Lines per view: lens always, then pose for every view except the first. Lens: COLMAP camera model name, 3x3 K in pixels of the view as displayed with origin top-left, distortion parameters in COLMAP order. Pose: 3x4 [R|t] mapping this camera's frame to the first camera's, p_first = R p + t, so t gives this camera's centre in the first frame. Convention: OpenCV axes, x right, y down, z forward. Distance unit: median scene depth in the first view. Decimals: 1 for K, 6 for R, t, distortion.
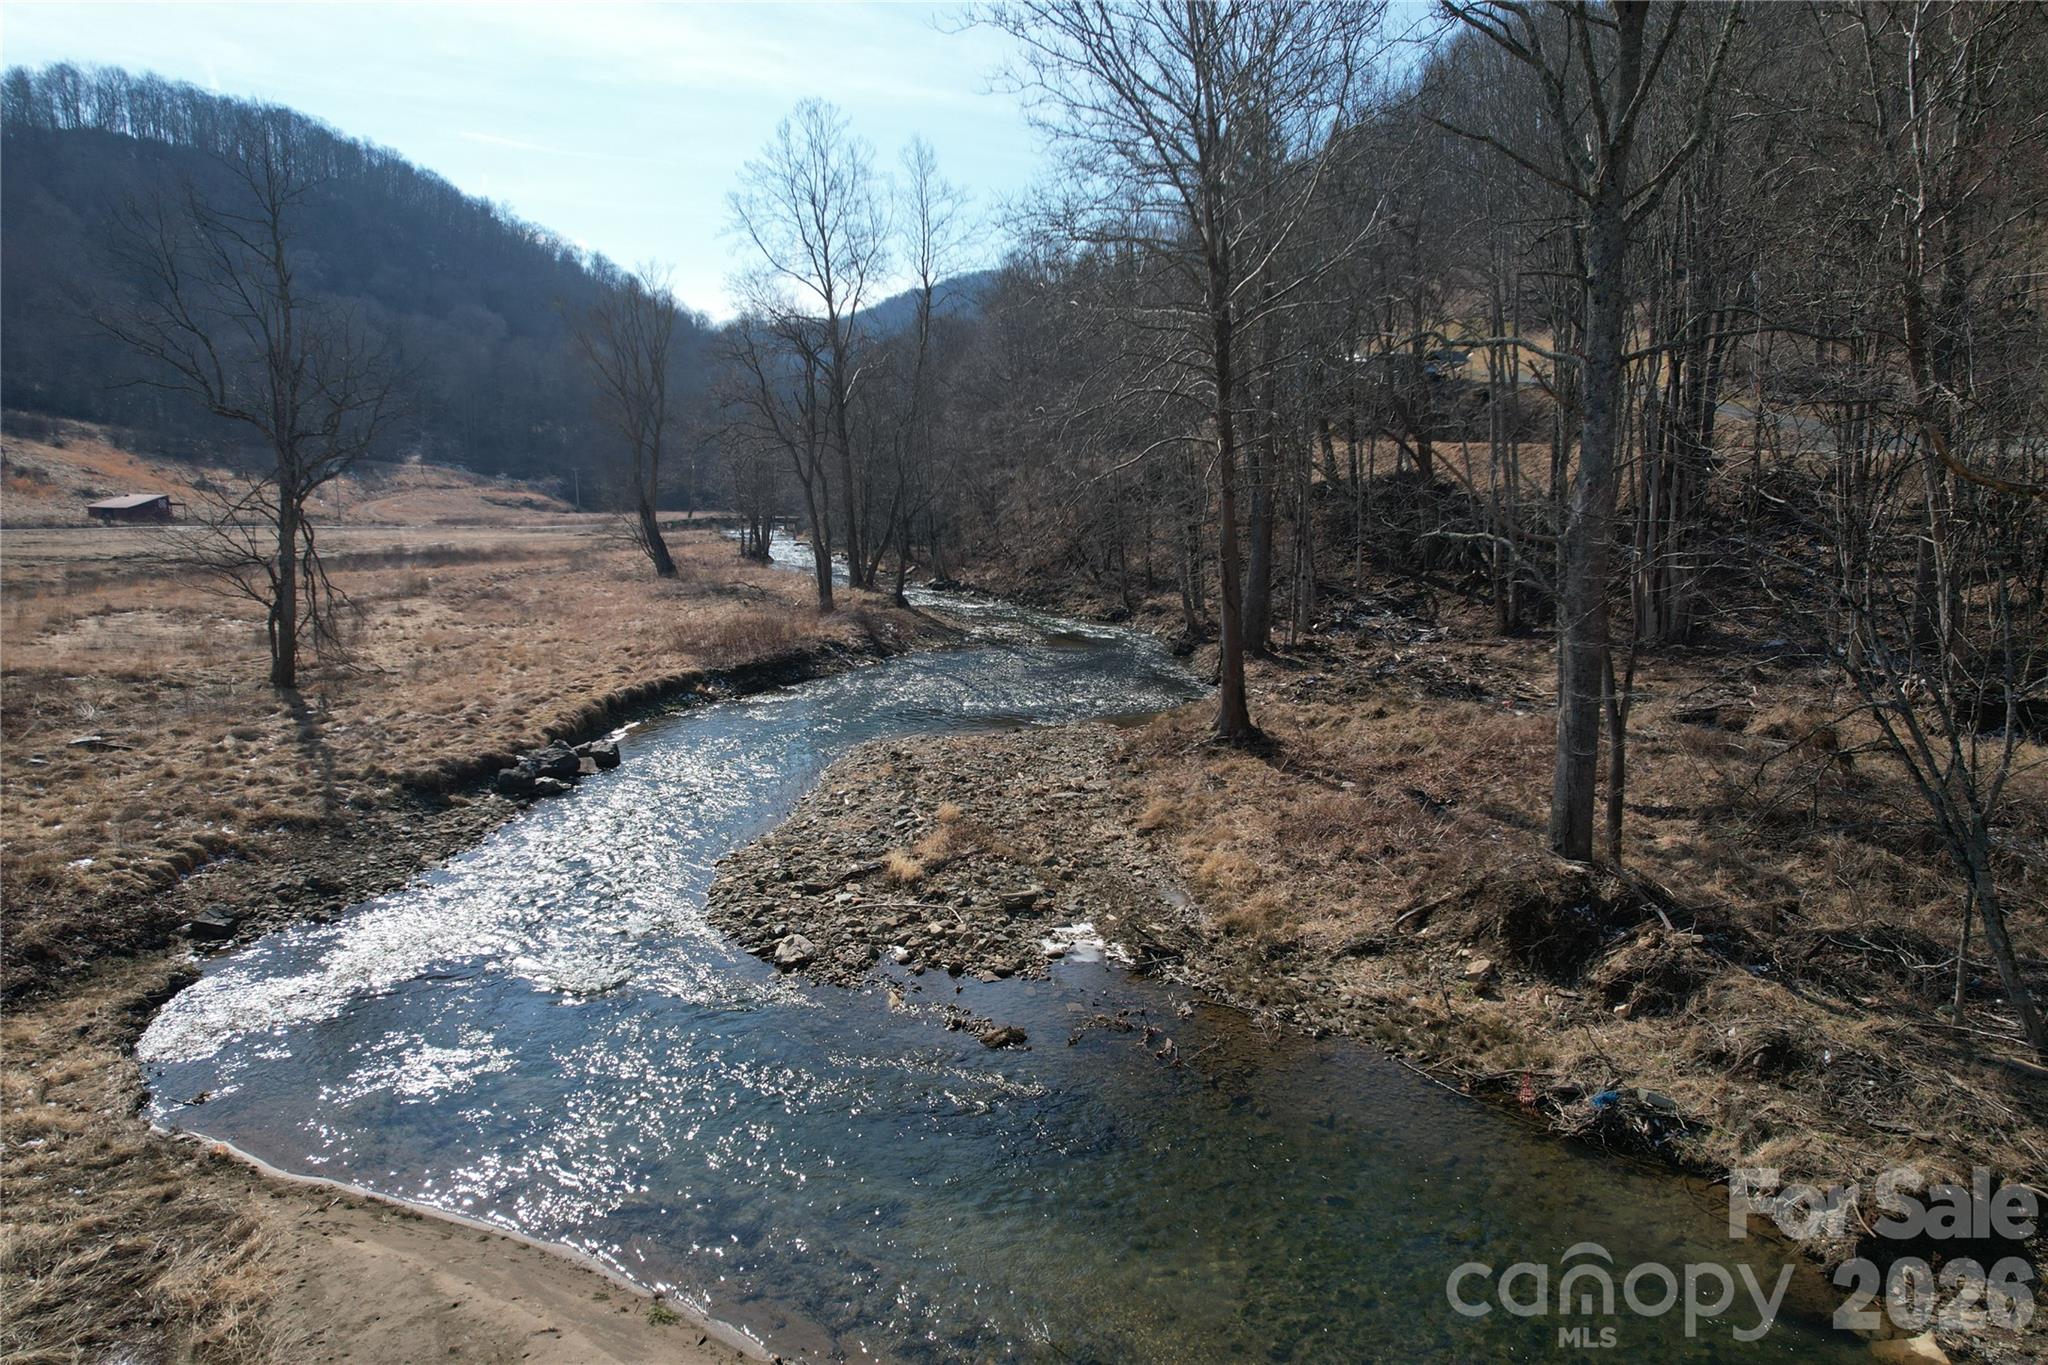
lens RADIAL K [[1293.6, 0, 1036.3], [0, 1293.6, 688.9], [0, 0, 1]] dist [-0.090894, 0.083777]
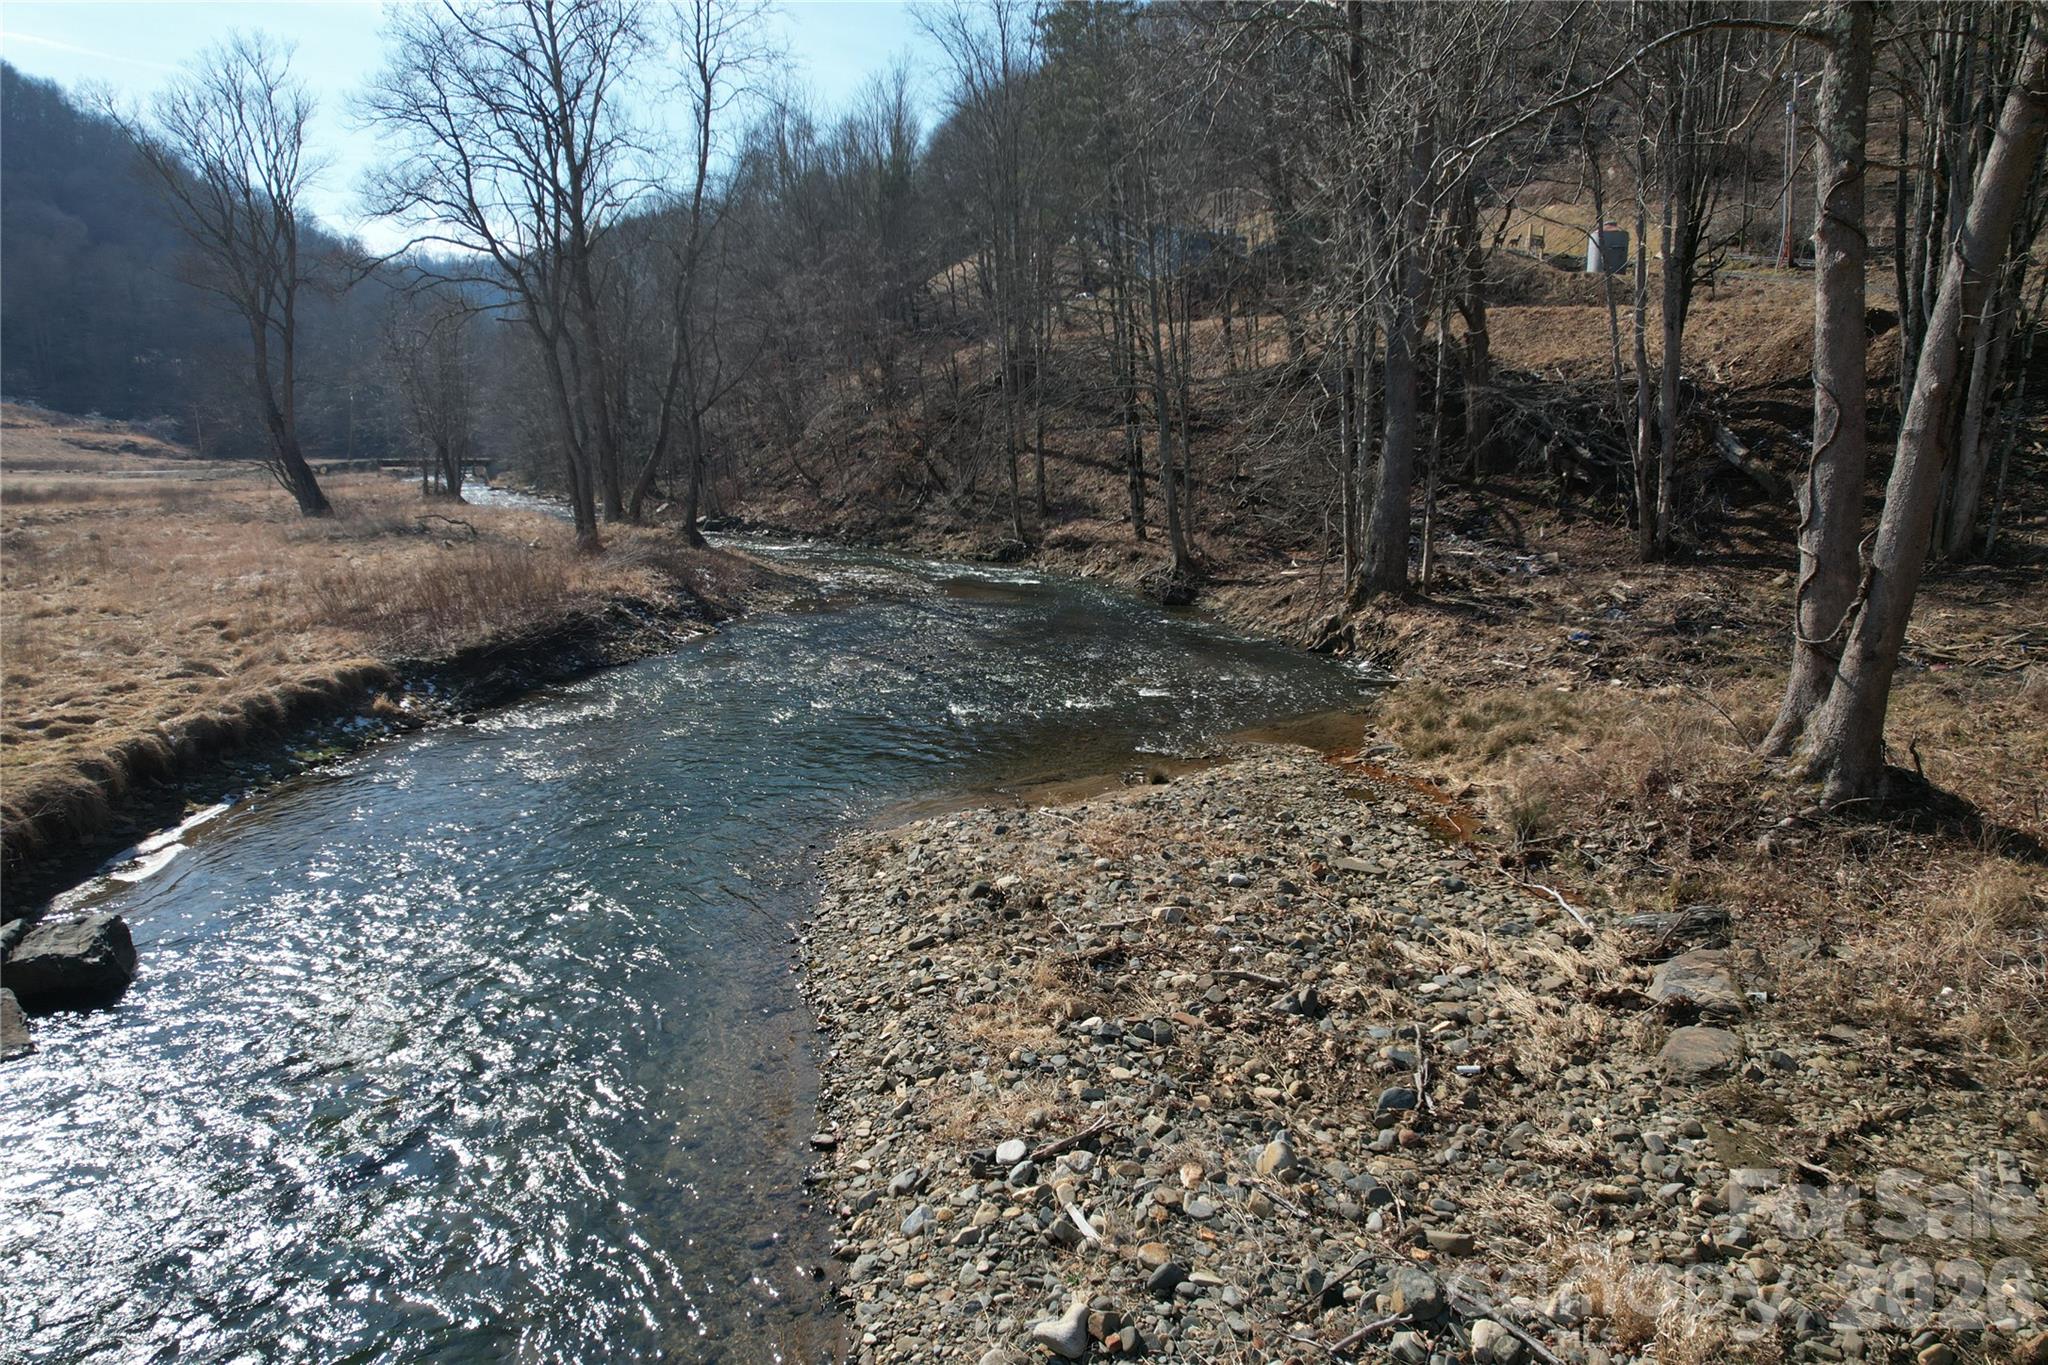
lens RADIAL K [[1289.6, 0, 1031.8], [0, 1289.6, 683.1], [0, 0, 1]] dist [-0.069524, 0.063744]
pose [[0.974747, -0.042766, 0.219177, -0.120381], [0.036240, 0.998774, 0.033712, -0.013438], [-0.220350, -0.024918, 0.975103, 0.452734]]
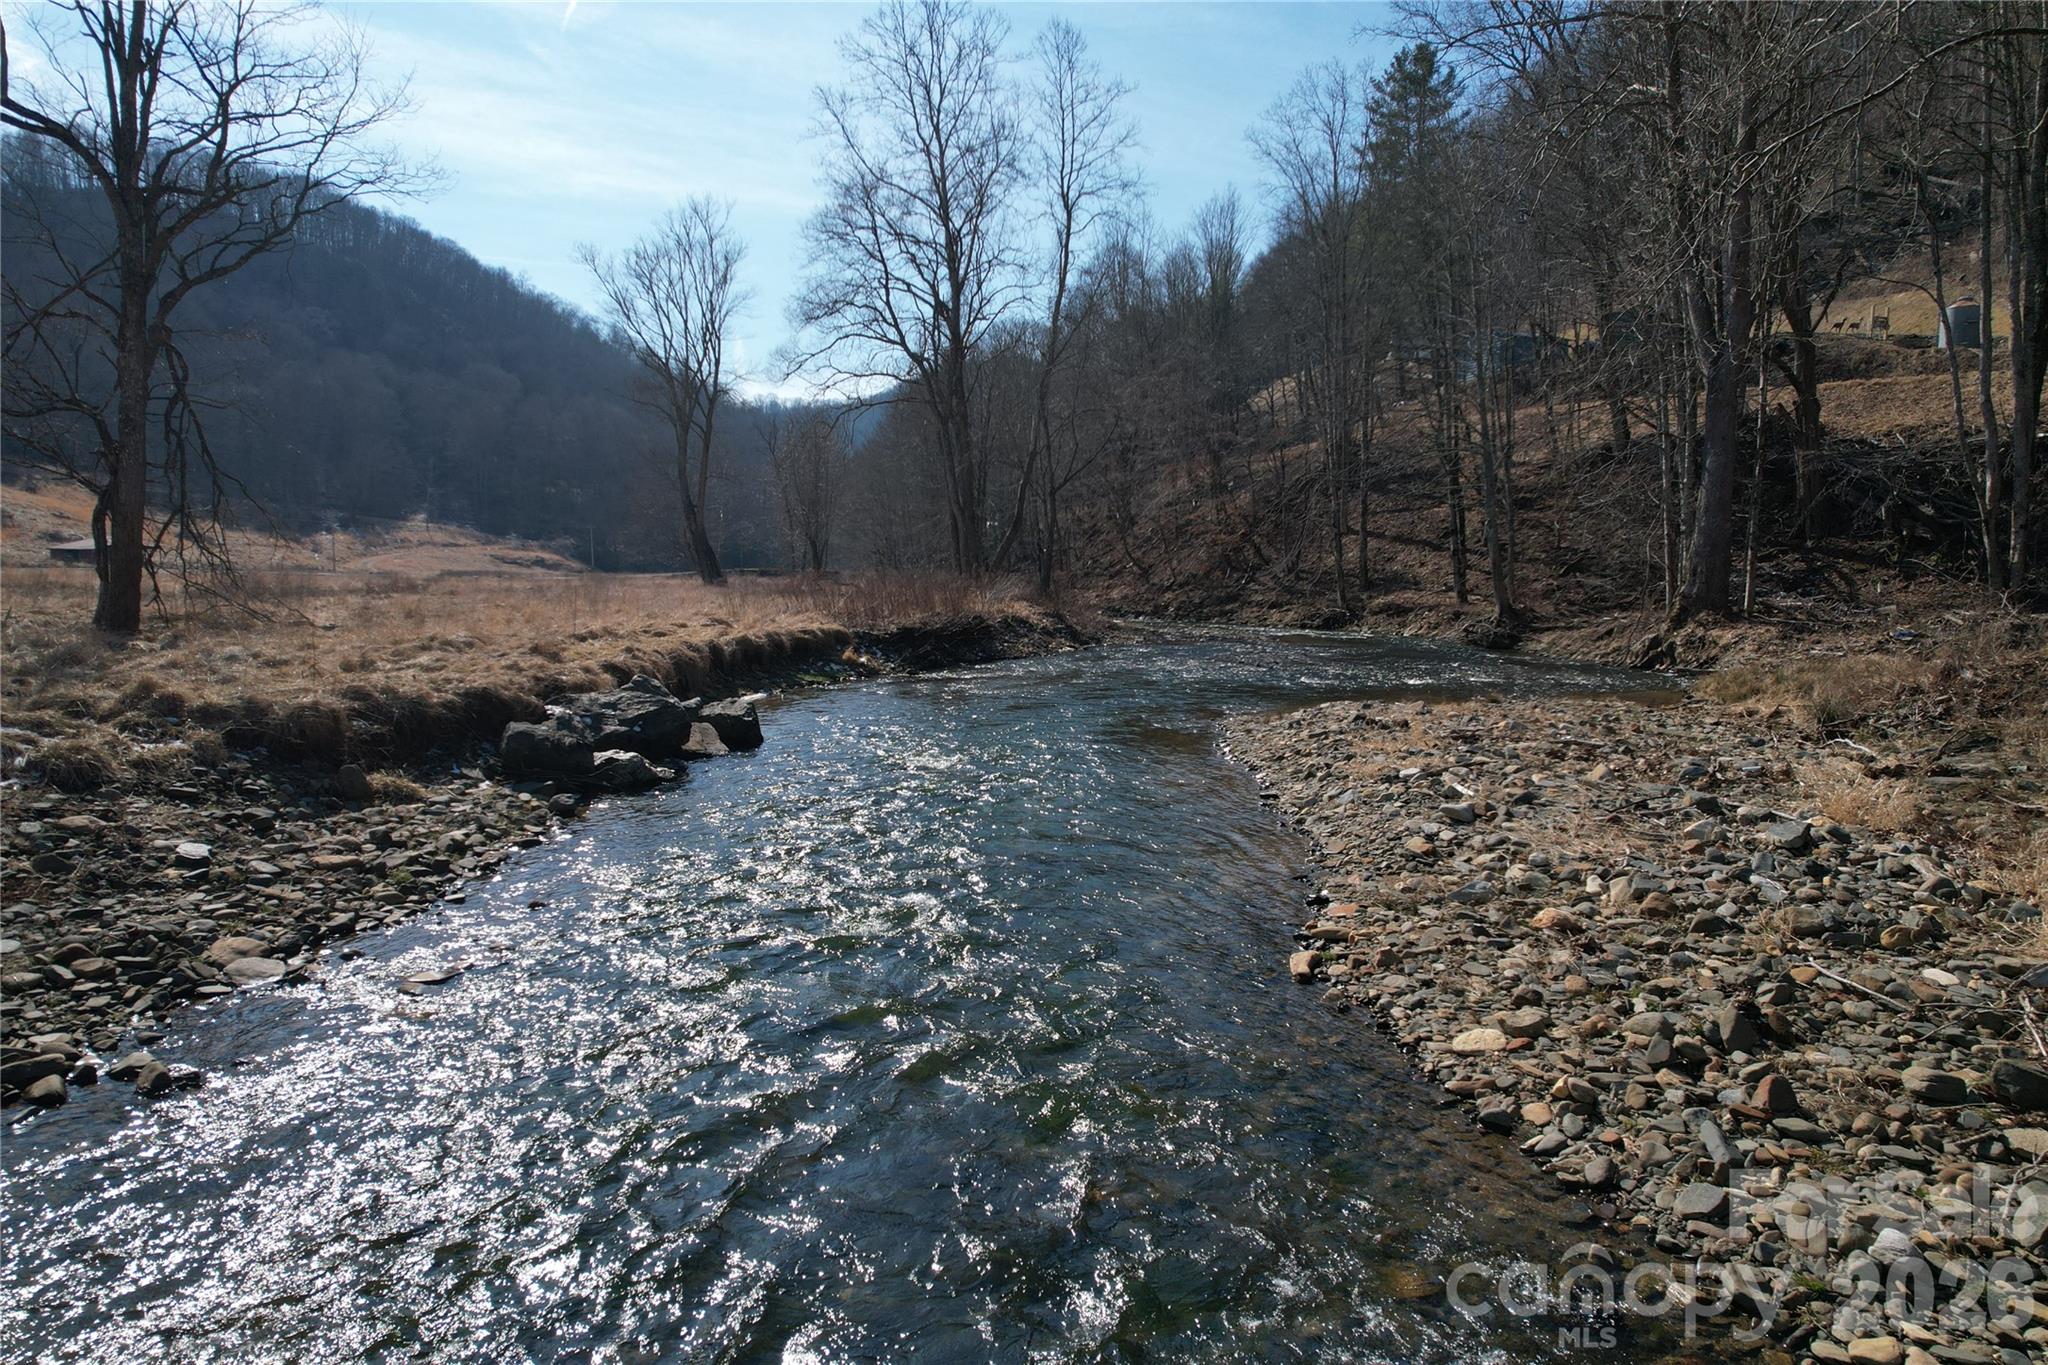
lens RADIAL K [[1293.6, 0, 1036.3], [0, 1293.6, 688.9], [0, 0, 1]] dist [-0.090894, 0.083777]
pose [[0.999994, 0.001239, -0.003256, -0.157477], [-0.001456, 0.997724, -0.067421, 0.049220], [0.003165, 0.067425, 0.997719, 0.373842]]
